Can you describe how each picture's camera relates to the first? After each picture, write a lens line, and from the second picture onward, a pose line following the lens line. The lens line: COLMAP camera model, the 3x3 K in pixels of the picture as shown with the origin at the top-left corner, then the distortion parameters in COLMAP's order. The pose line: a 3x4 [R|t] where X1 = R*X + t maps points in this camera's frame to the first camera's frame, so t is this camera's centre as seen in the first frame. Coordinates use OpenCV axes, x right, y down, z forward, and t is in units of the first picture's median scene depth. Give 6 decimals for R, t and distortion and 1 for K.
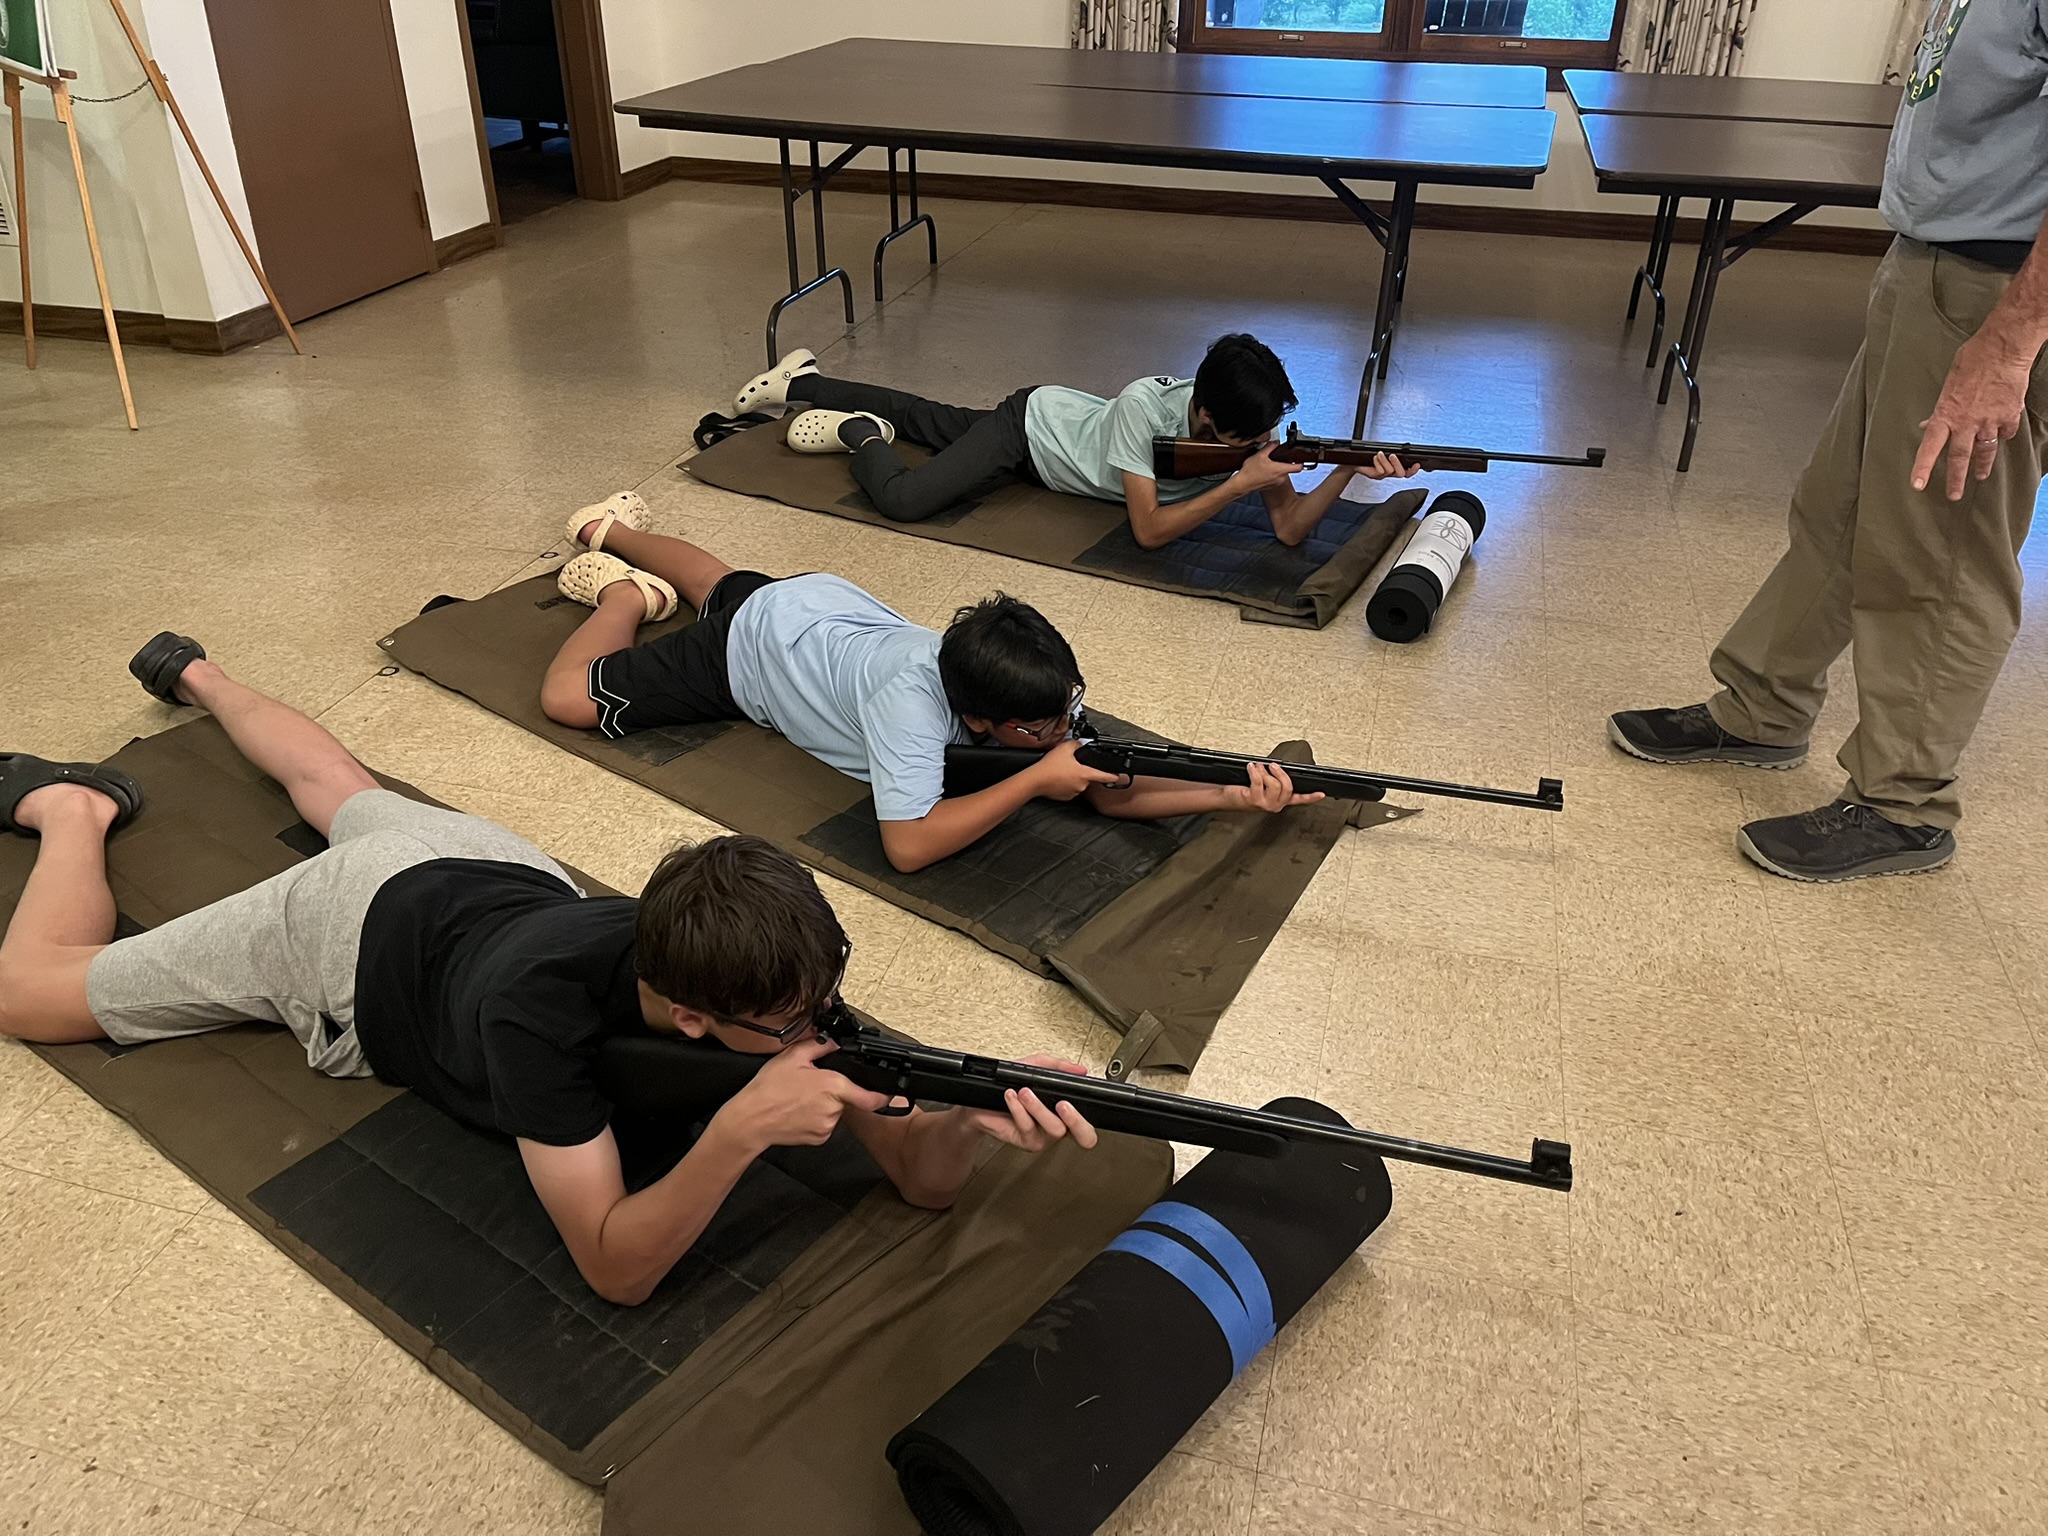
lens RADIAL K [[1540.0, 0, 1024.0], [0, 1540.0, 768.0], [0, 0, 1]] dist [0.078758, -0.080268]
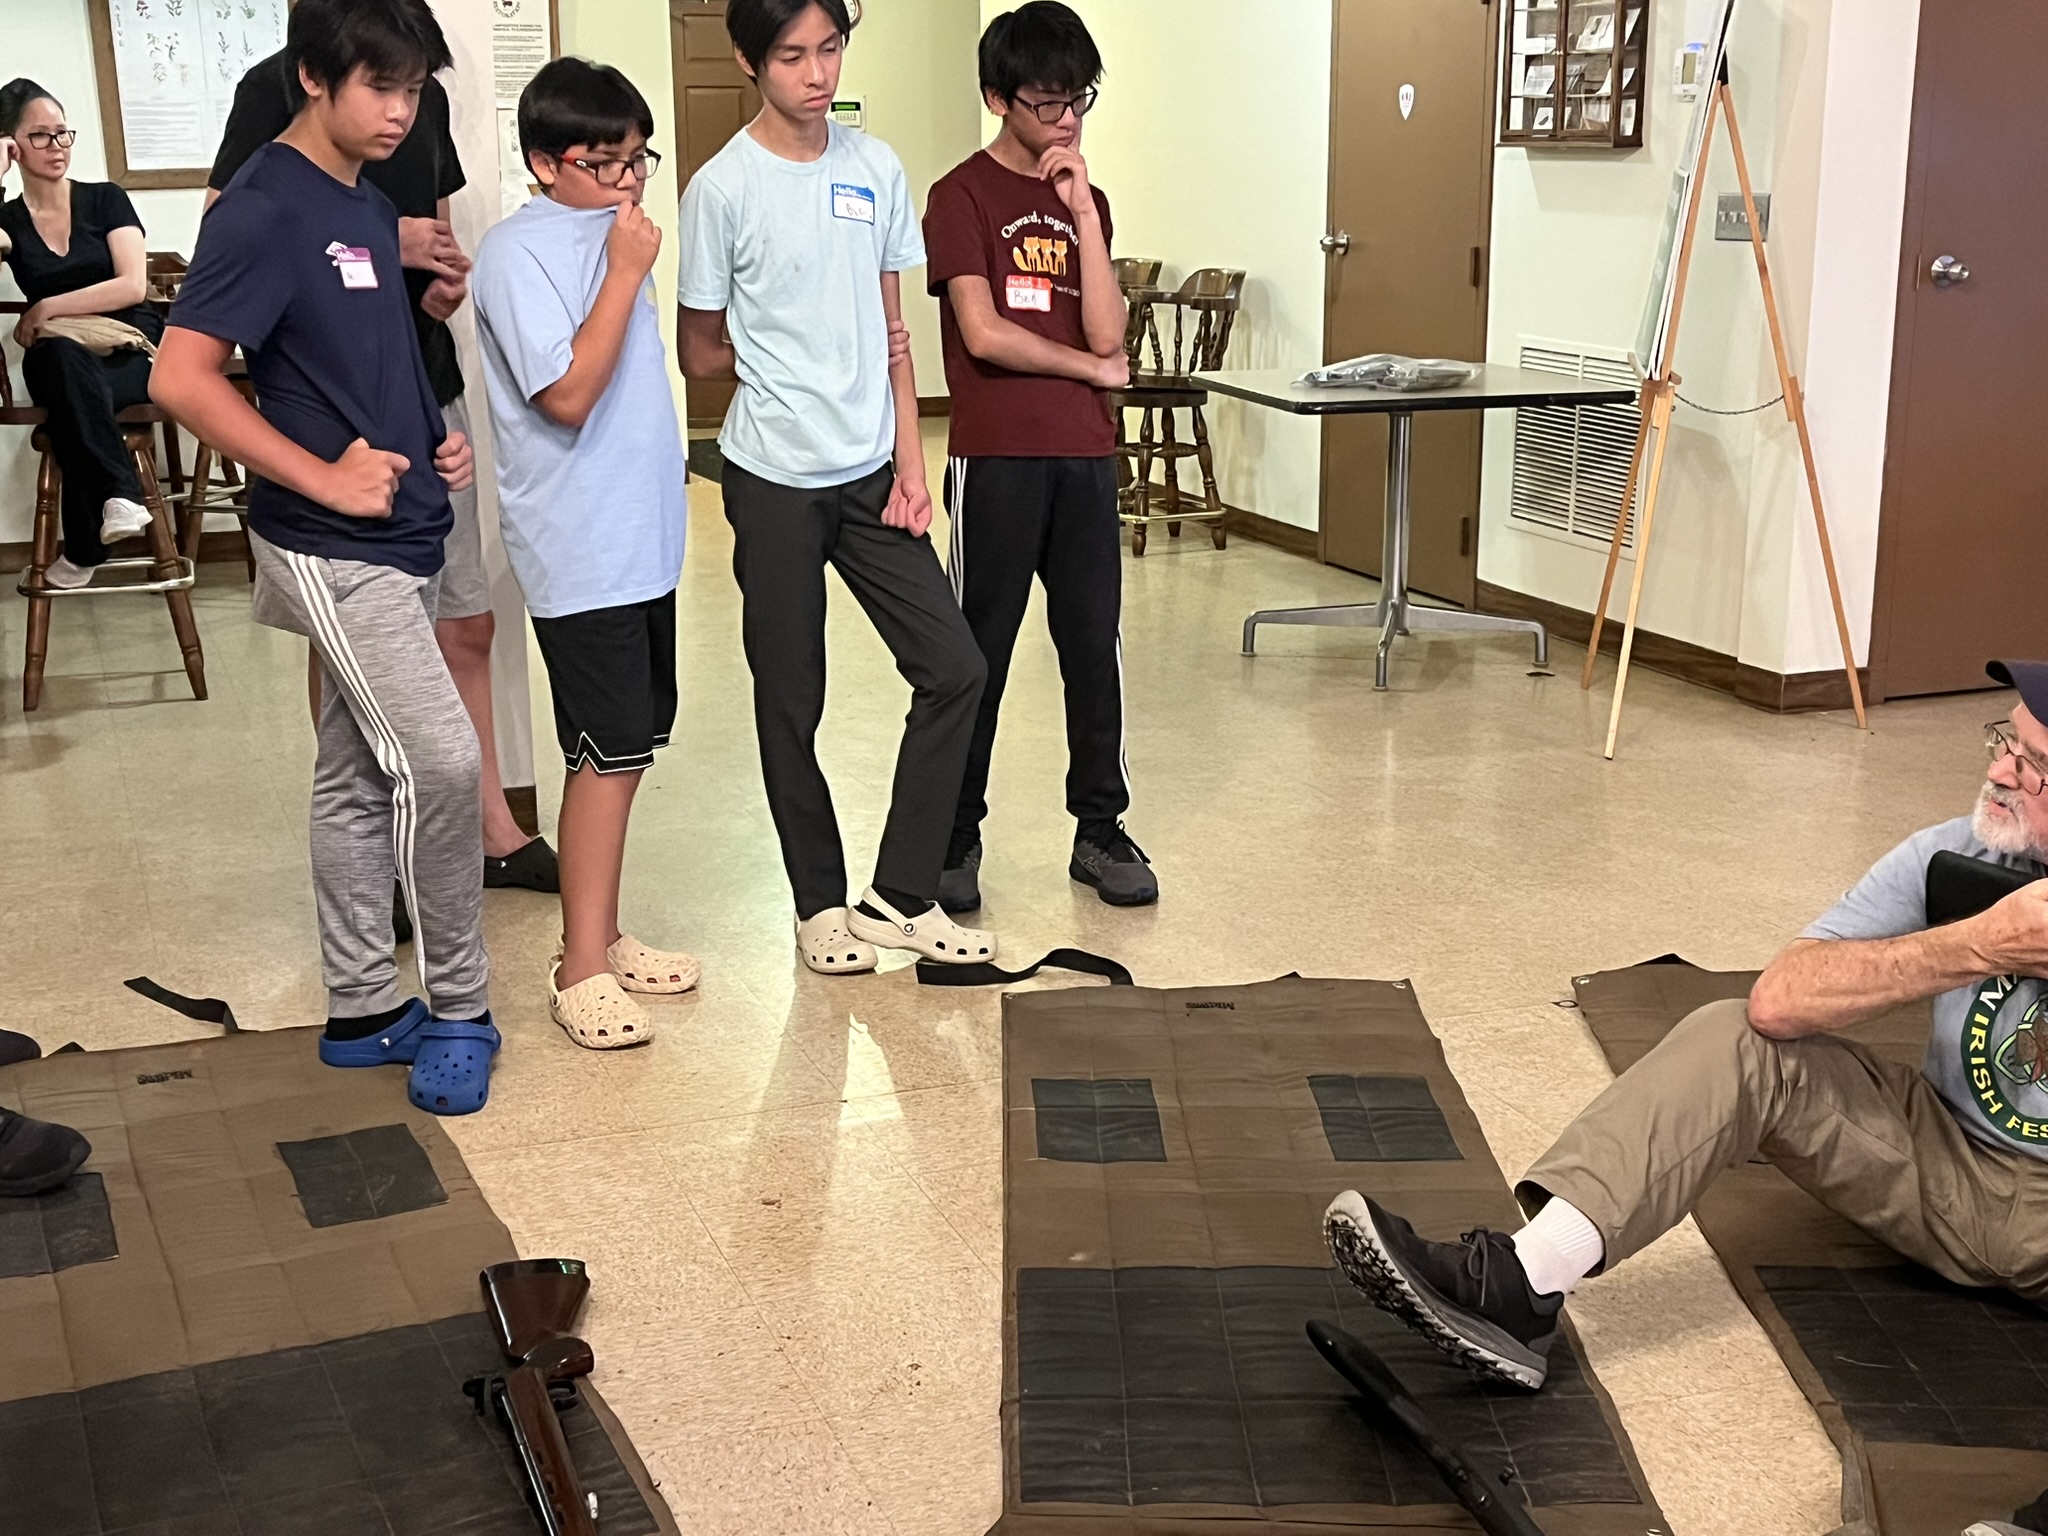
lens RADIAL K [[2604.4, 0, 1024.0], [0, 2604.4, 768.0], [0, 0, 1]] dist [0.141116, -0.437582]
pose [[0.589960, 0.183838, -0.786226, 0.329767], [-0.410371, 0.906864, -0.095884, 0.051472], [0.695373, 0.379212, 0.610455, -0.086009]]
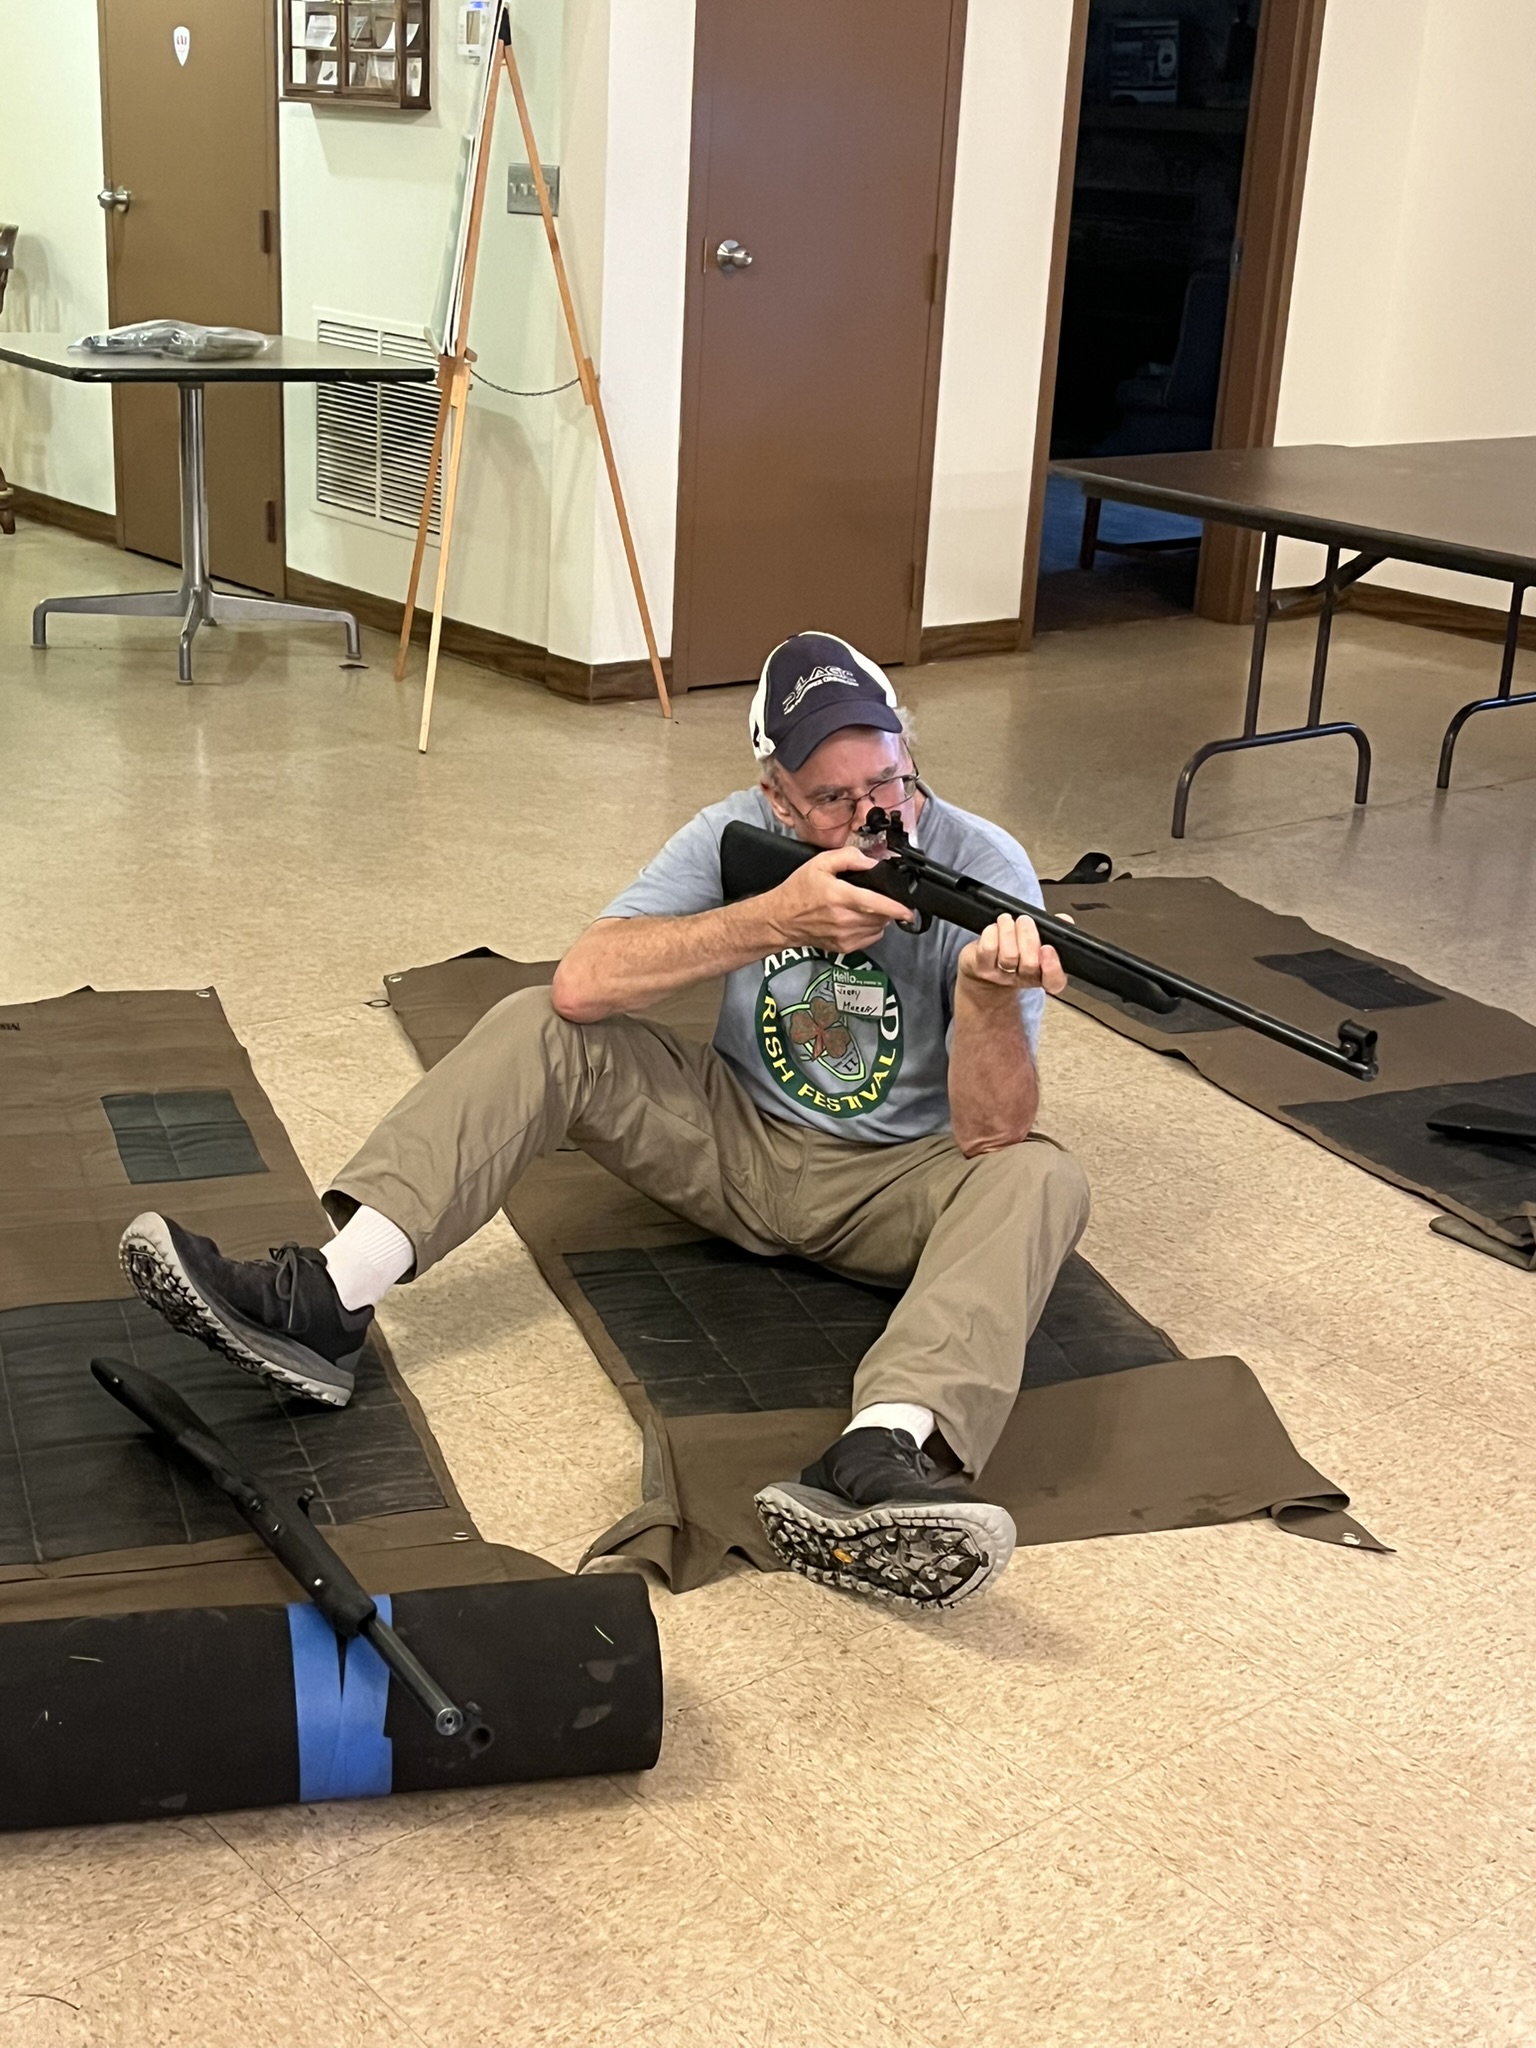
lens RADIAL K [[2604.4, 0, 768.0], [0, 2604.4, 1024.0], [0, 0, 1]] dist [0.141116, -0.437582]
pose [[0.822387, 0.218152, -0.525441, 0.314792], [-0.333306, 0.933216, -0.134217, 0.042464], [0.461071, 0.285512, 0.840177, -0.048704]]
